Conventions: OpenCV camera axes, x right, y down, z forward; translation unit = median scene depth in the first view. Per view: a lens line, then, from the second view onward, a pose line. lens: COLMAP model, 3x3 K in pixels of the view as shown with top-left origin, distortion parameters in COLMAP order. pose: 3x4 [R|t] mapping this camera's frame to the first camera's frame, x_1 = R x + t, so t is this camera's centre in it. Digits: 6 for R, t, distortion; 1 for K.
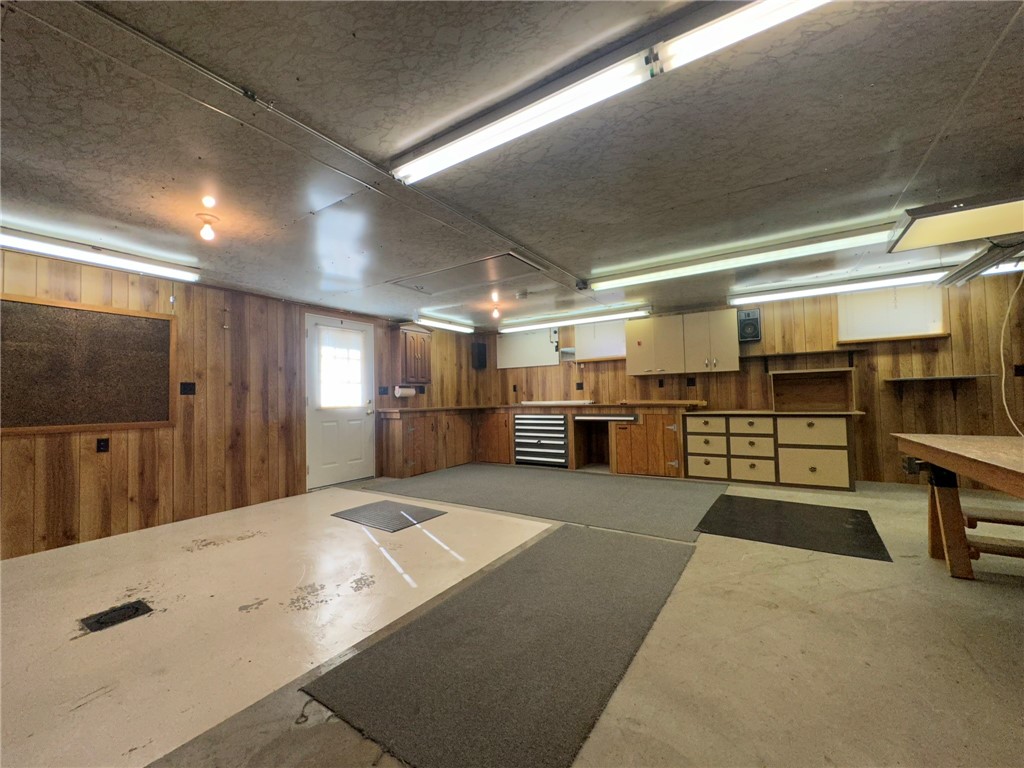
lens RADIAL K [[406.6, 0, 513.8], [0, 406.6, 383.7], [0, 0, 1]] dist [-0.000912, 0.000318]
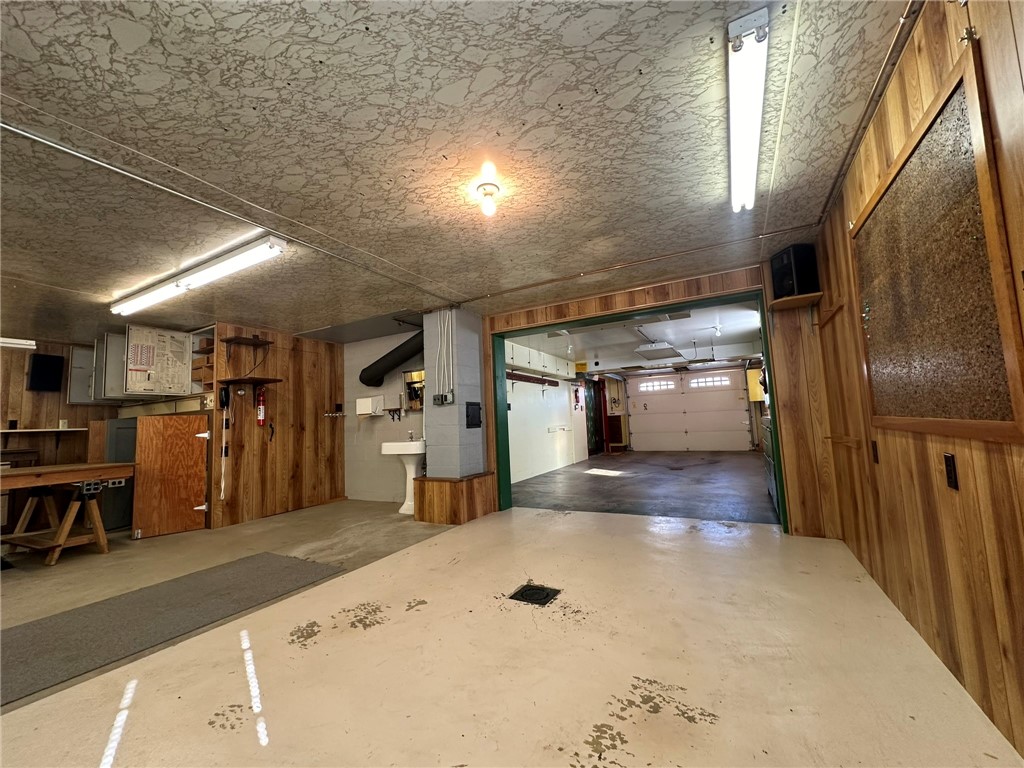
lens RADIAL K [[406.6, 0, 511.6], [0, 406.6, 383.4], [0, 0, 1]] dist [-0.000912, 0.000318]
pose [[-0.995464, 0.059486, -0.074253, -0.419112], [0.068469, 0.989796, -0.124965, 0.064087], [0.066061, -0.129482, -0.989379, 1.055346]]
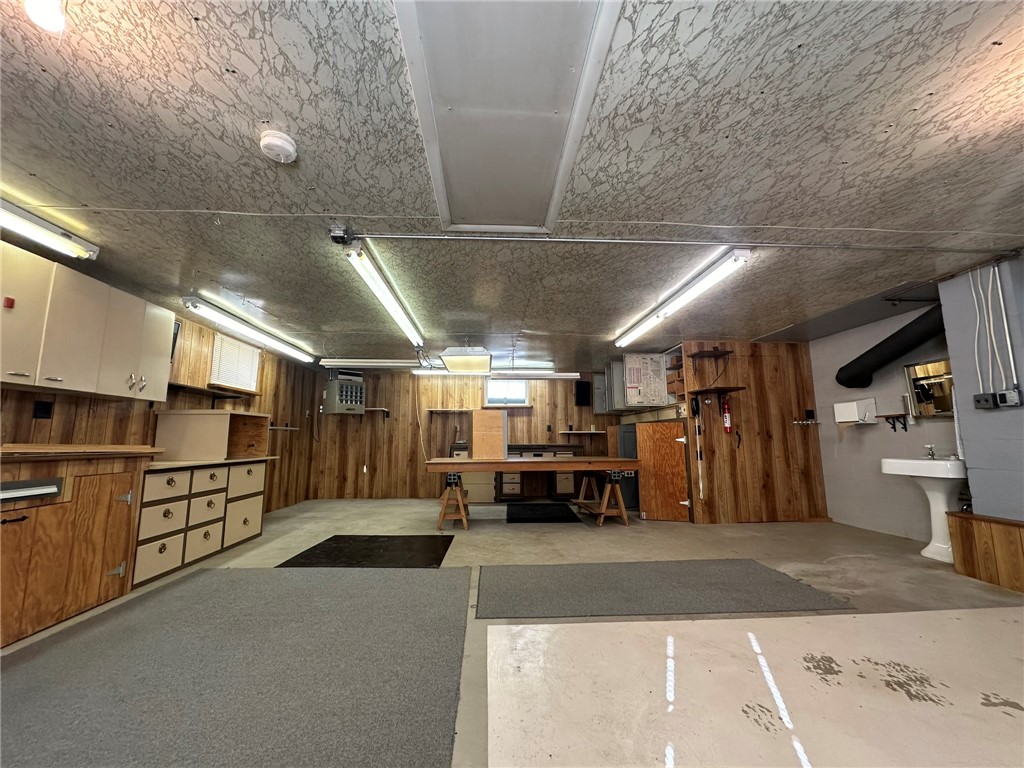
lens RADIAL K [[406.6, 0, 512.0], [0, 406.6, 383.2], [0, 0, 1]] dist [-0.000912, 0.000318]
pose [[-0.591856, 0.137094, 0.794300, -0.386415], [-0.006520, 0.984583, -0.174795, 0.060210], [-0.806018, -0.108632, -0.581837, 1.077810]]
